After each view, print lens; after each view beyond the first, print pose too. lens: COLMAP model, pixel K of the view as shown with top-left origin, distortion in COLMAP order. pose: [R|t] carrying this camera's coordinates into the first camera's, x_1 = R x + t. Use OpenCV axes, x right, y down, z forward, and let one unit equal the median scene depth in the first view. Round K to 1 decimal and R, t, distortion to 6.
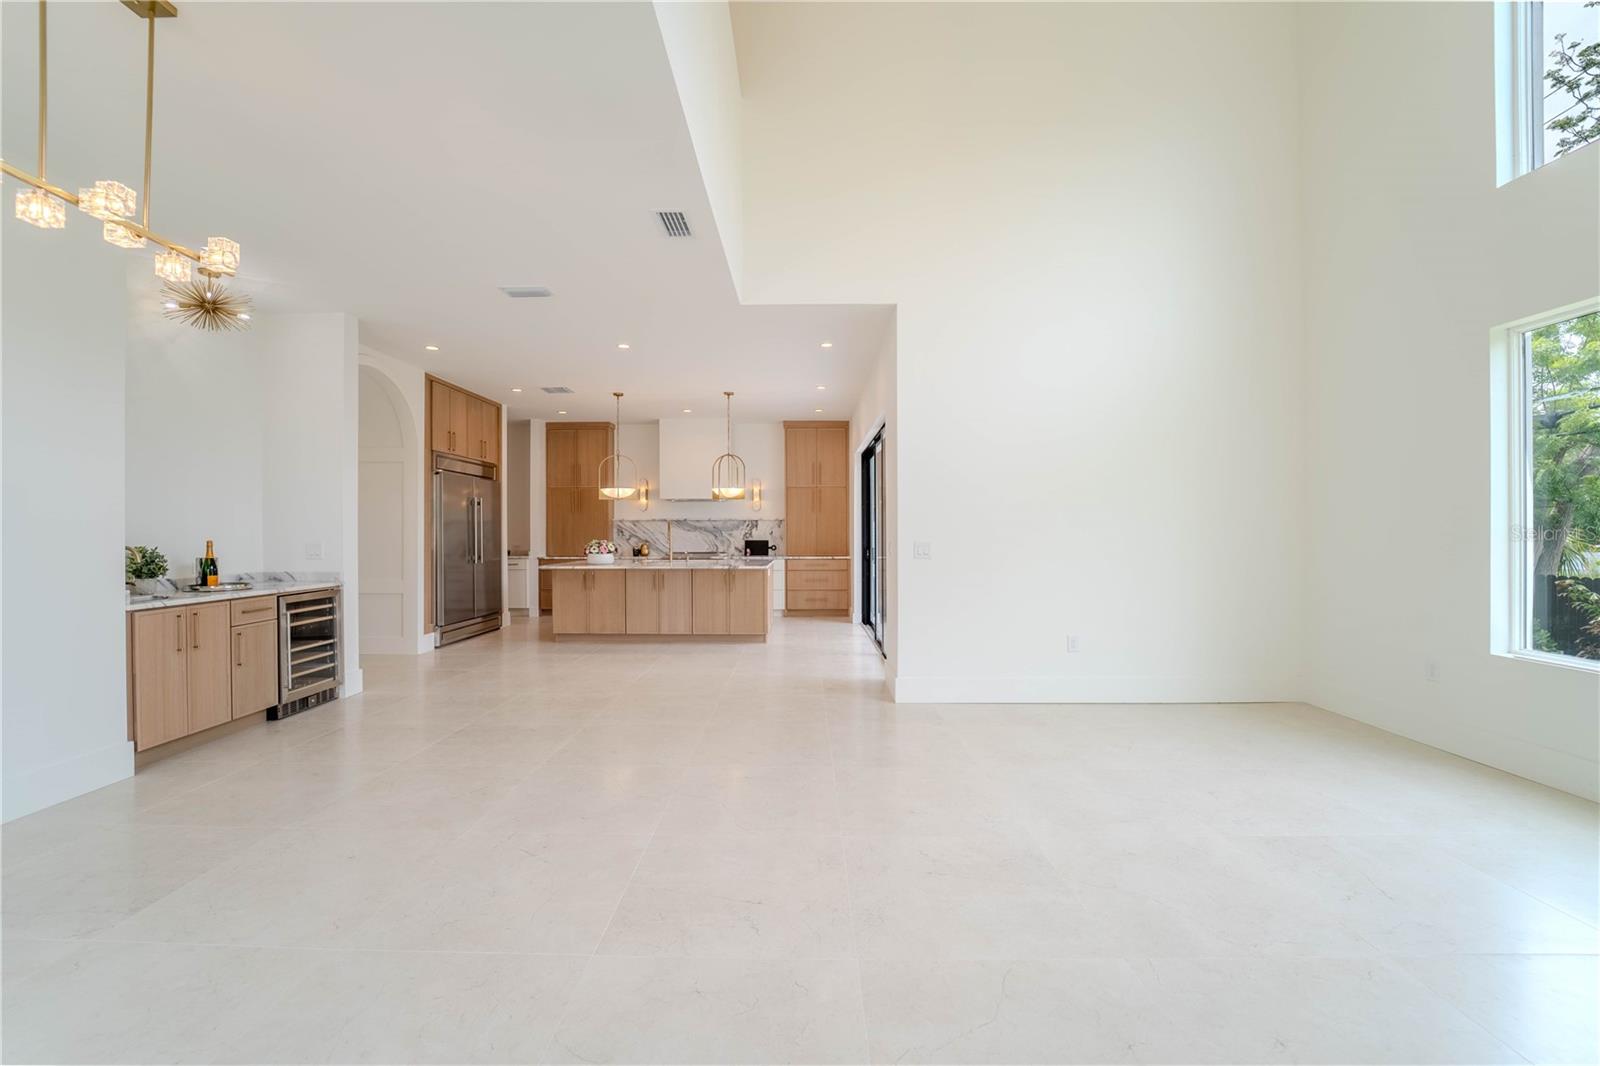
lens RADIAL K [[656.9, 0, 793.8], [0, 656.9, 532.1], [0, 0, 1]] dist [-0.013520, 0.000232]
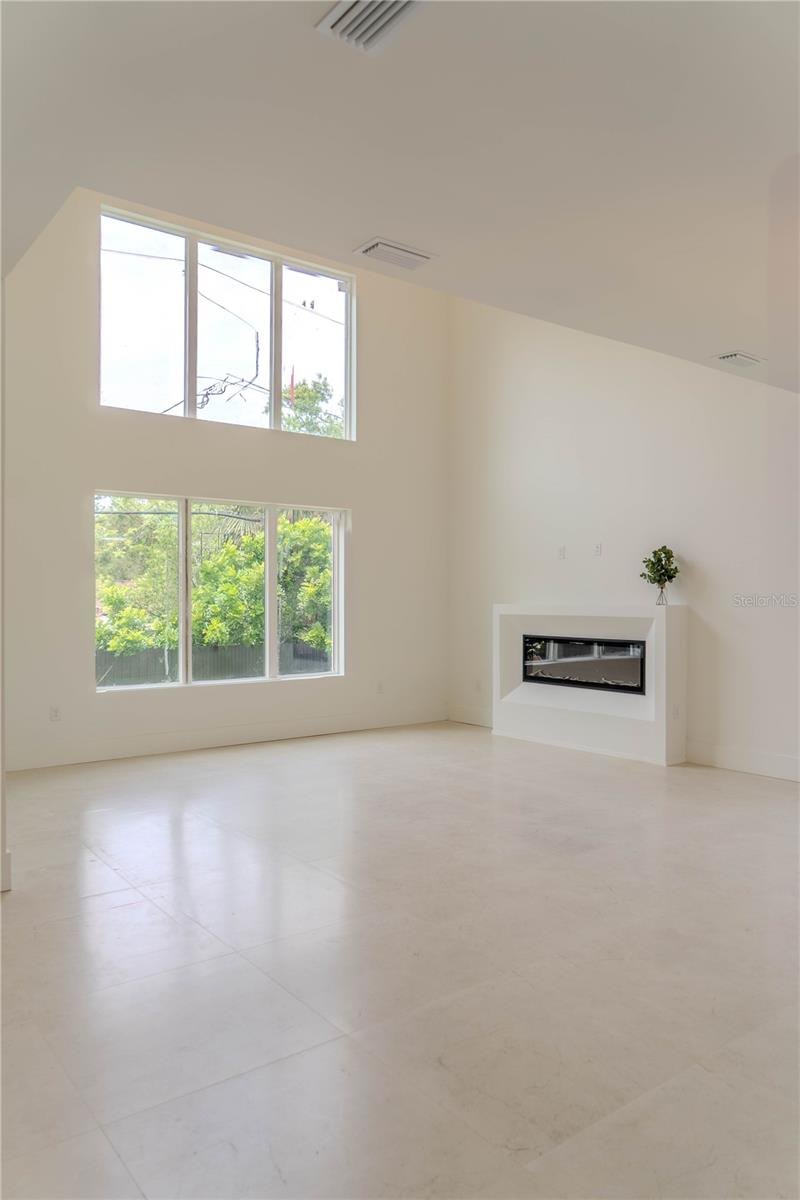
lens RADIAL K [[835.2, 0, 397.1], [0, 835.2, 604.3], [0, 0, 1]] dist [-0.031177, -0.001043]
pose [[-0.614912, -0.003943, 0.788586, -0.486628], [0.003373, 0.999965, 0.007630, -0.019928], [-0.788589, 0.007352, -0.614877, 0.792602]]
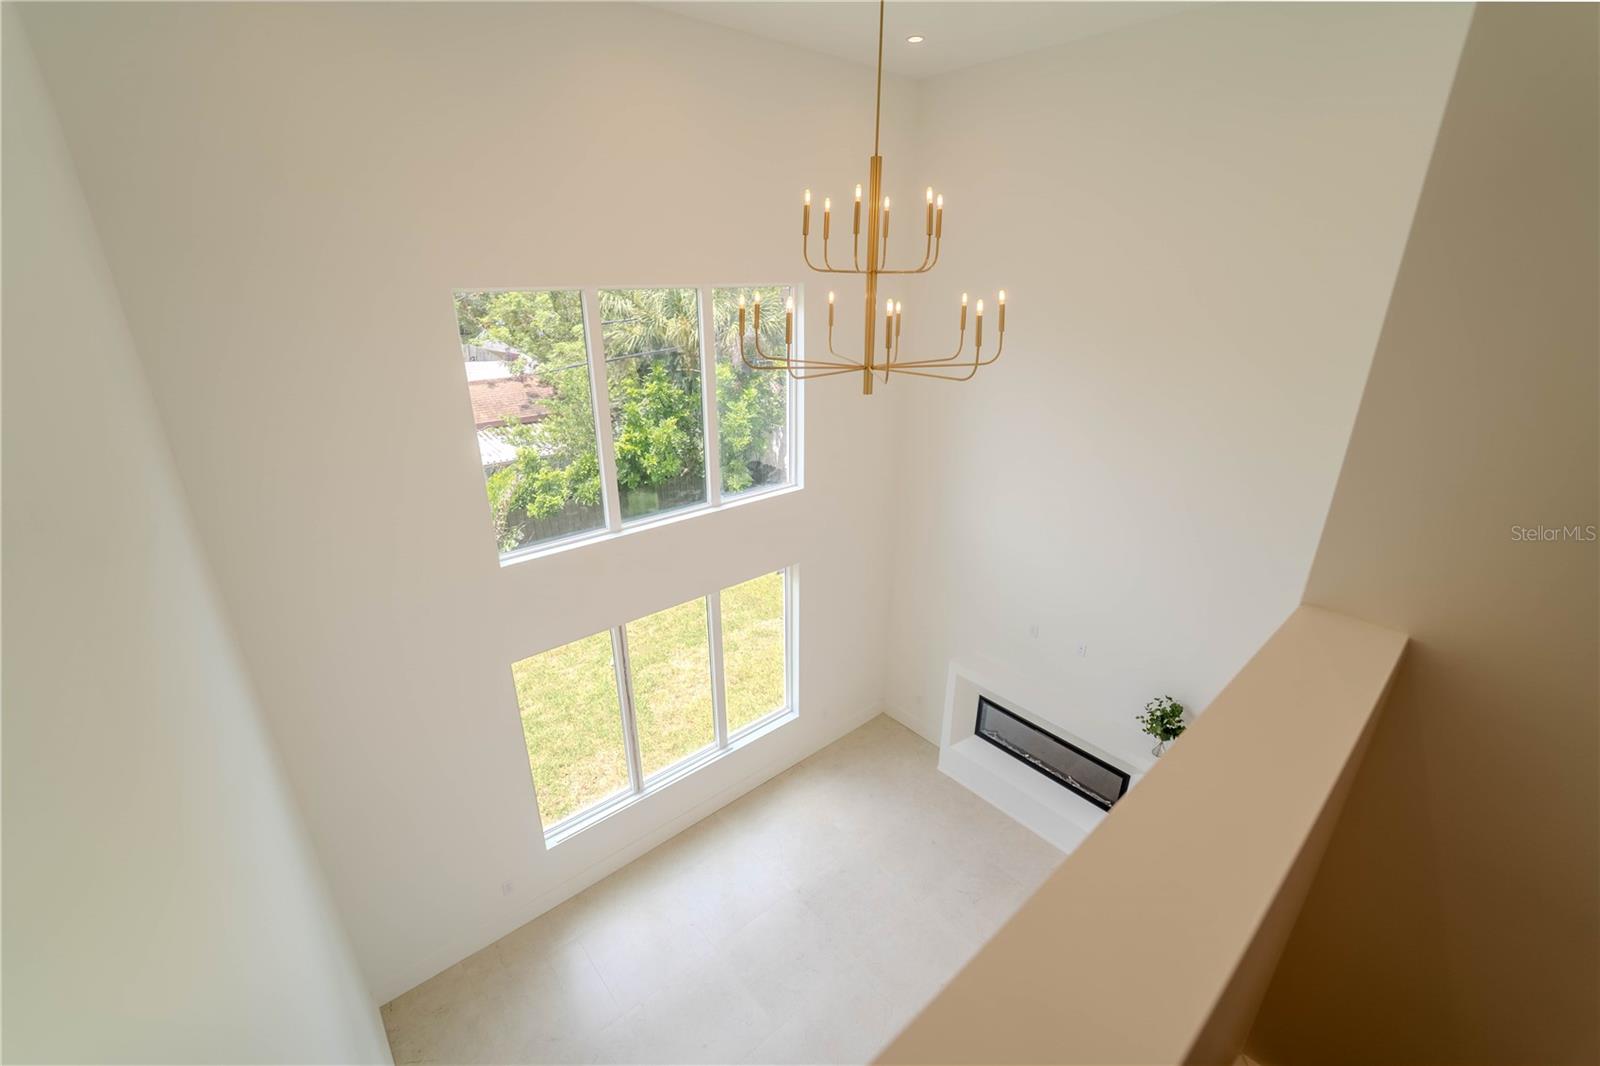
lens RADIAL K [[656.9, 0, 793.8], [0, 656.9, 532.1], [0, 0, 1]] dist [-0.013520, 0.000232]
pose [[-0.659078, -0.272614, 0.700926, -0.077810], [0.004087, 0.930678, 0.365816, -0.495758], [-0.752063, 0.243966, -0.612276, 0.620564]]
